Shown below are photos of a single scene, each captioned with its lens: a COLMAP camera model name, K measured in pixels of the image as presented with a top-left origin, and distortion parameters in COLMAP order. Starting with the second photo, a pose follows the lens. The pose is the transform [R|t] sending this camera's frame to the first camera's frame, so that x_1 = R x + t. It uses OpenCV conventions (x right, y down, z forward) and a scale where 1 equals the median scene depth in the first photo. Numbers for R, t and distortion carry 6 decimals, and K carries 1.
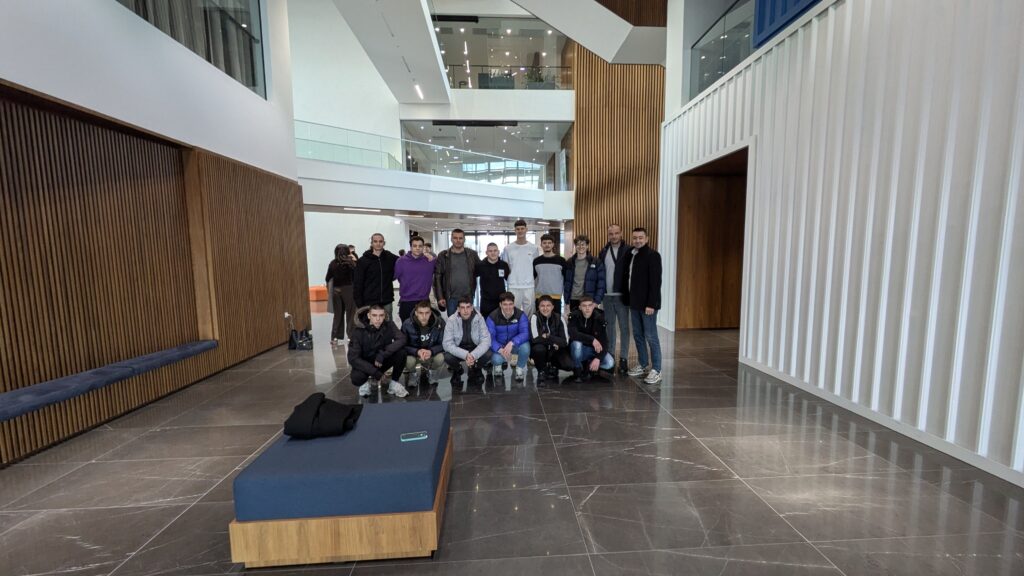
lens RADIAL K [[400.8, 0, 518.8], [0, 400.8, 290.1], [0, 0, 1]] dist [-0.000931, 0.002173]
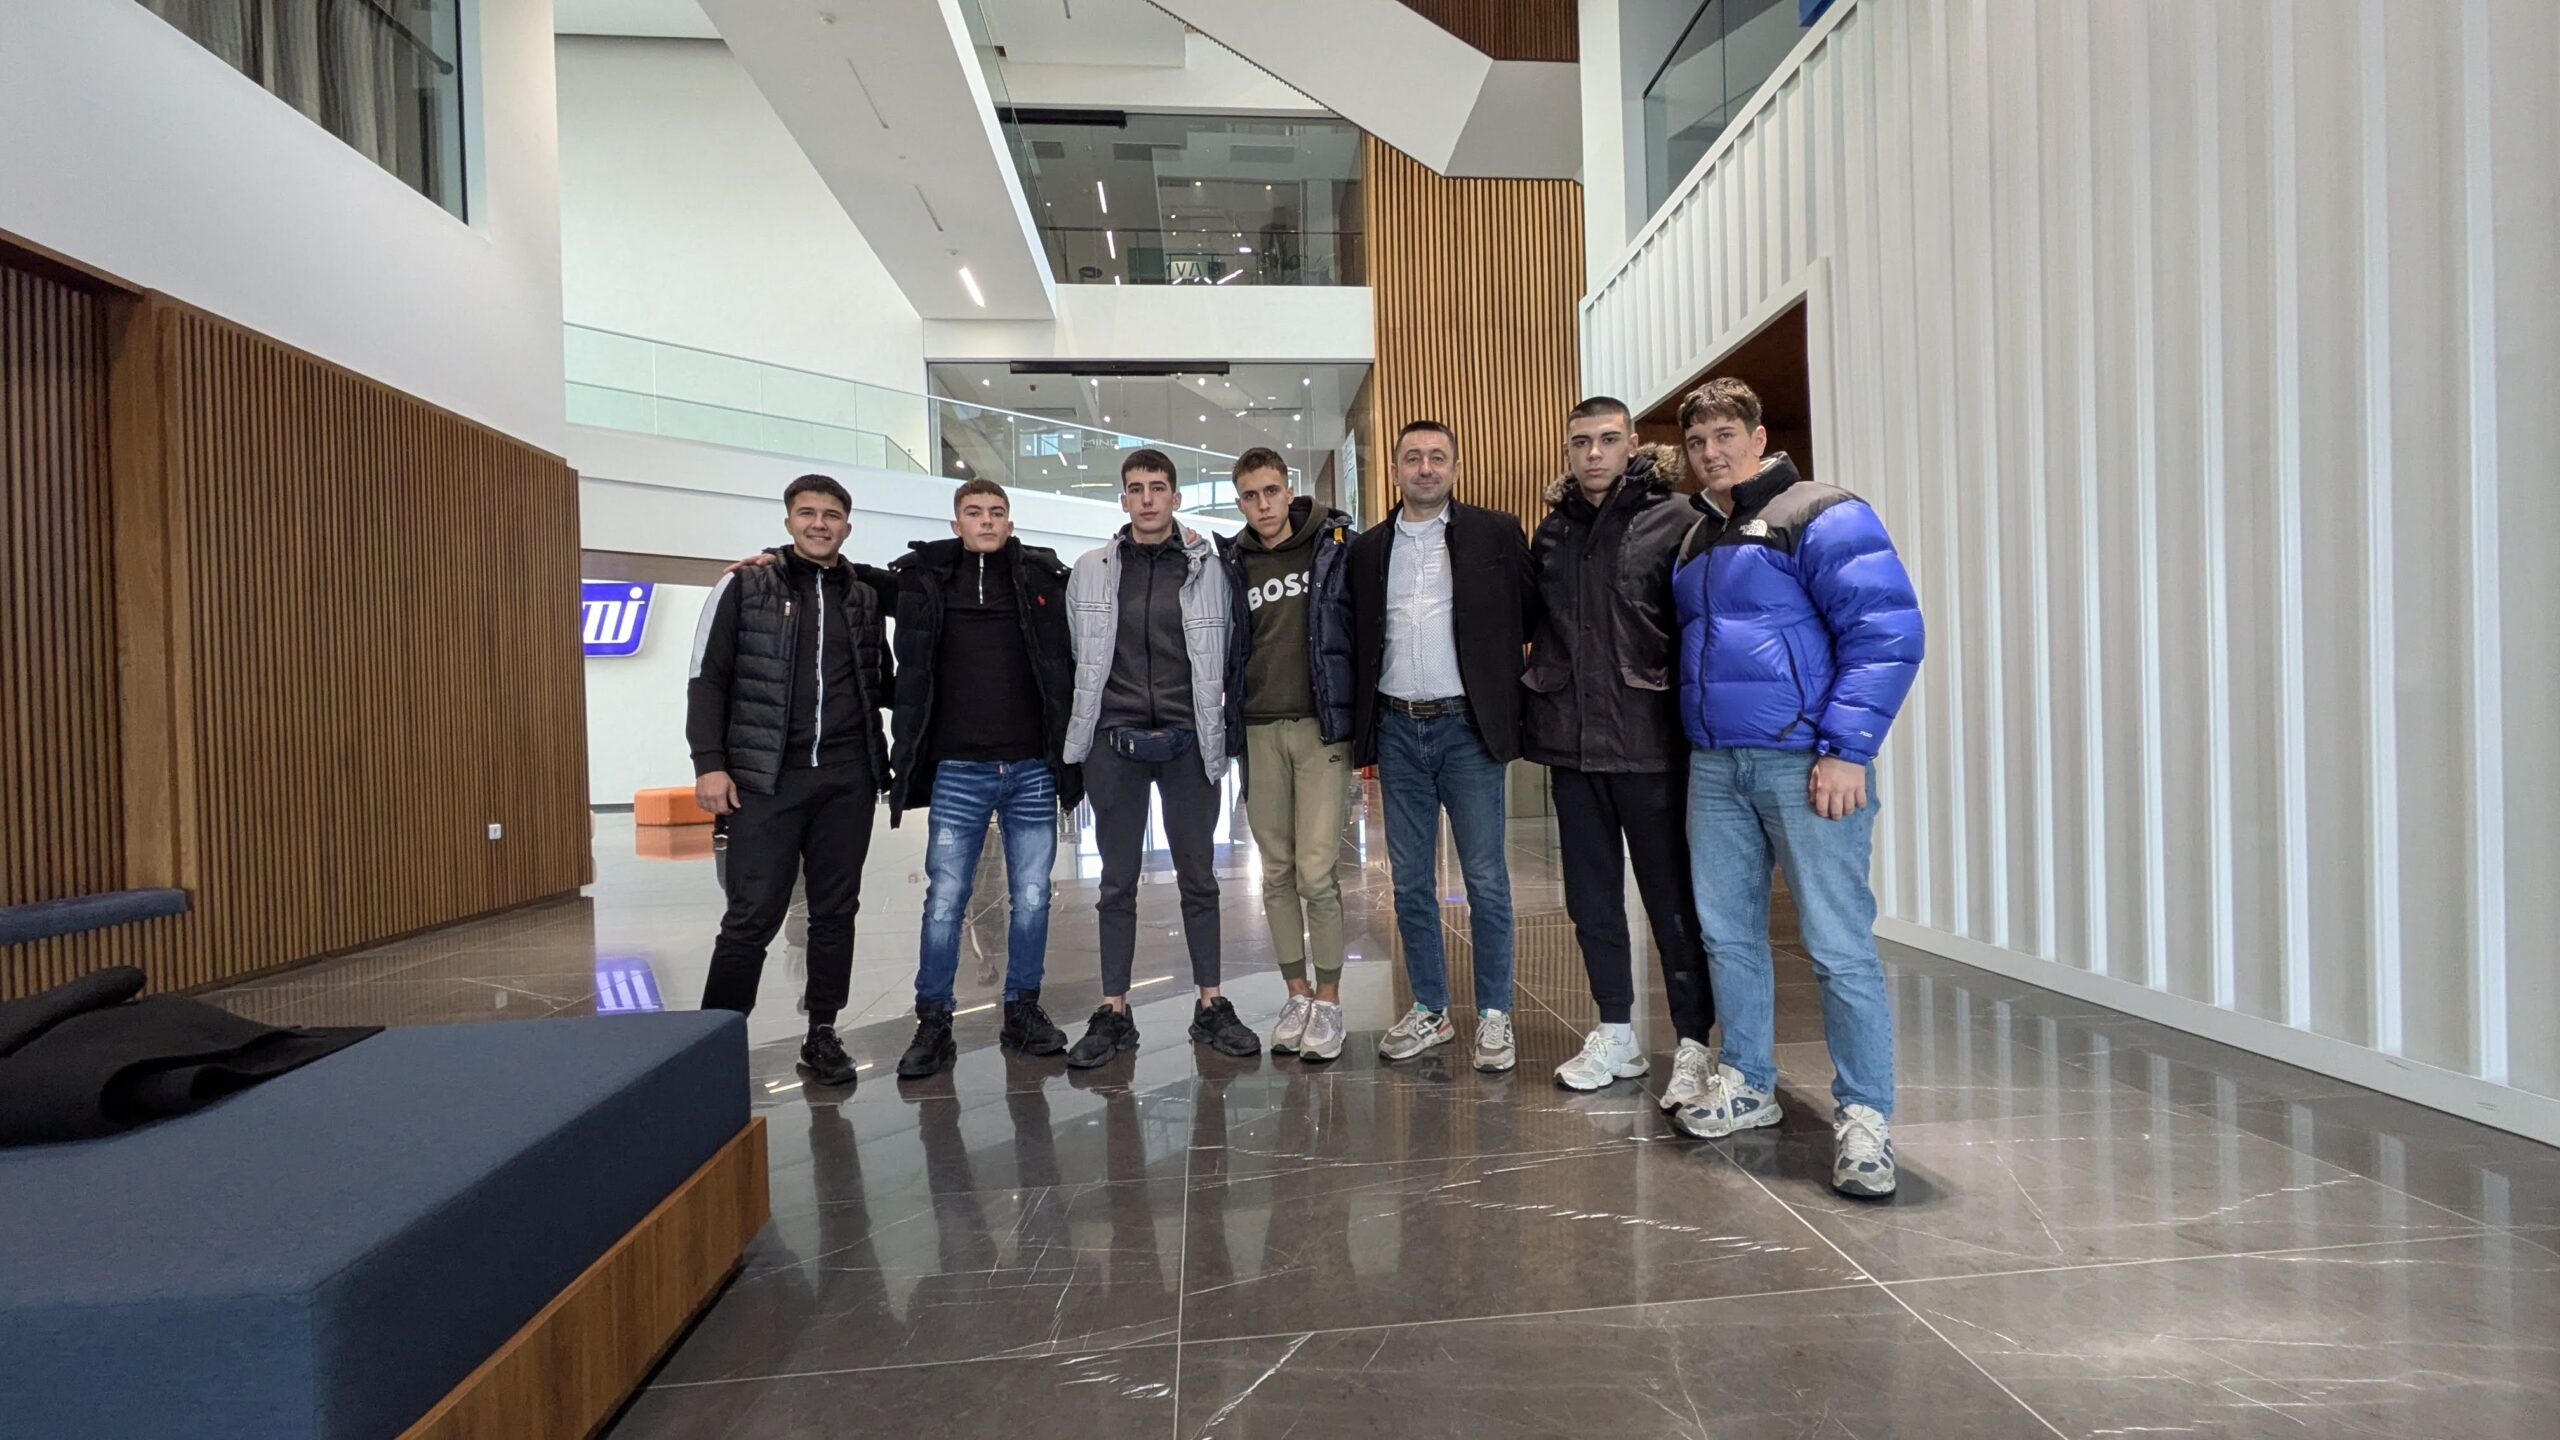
lens RADIAL K [[1001.9, 0, 1294.2], [0, 1001.9, 727.3], [0, 0, 1]] dist [-0.000931, 0.002173]
pose [[0.999412, -0.020512, 0.027490, 0.063663], [0.022919, 0.995649, -0.090325, 0.061588], [-0.025518, 0.090902, 0.995533, 0.126357]]
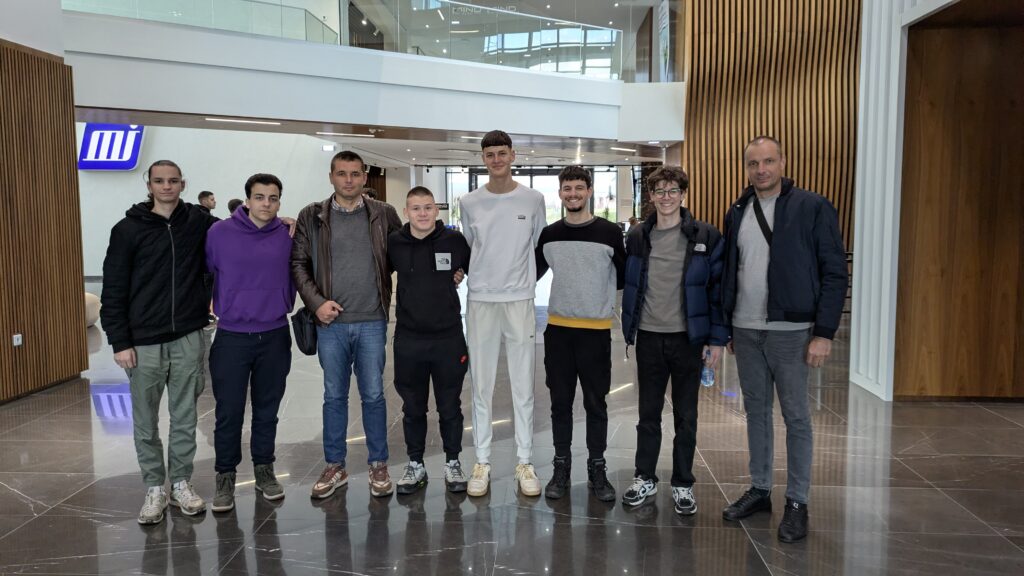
lens RADIAL K [[761.8, 0, 508.4], [0, 761.8, 278.4], [0, 0, 1]] dist [-0.015836, 0.009652]
pose [[0.993442, 0.020057, -0.112566, 0.079118], [-0.020233, 0.999795, -0.000424, -0.019426], [0.112535, 0.002699, 0.993644, 0.172496]]
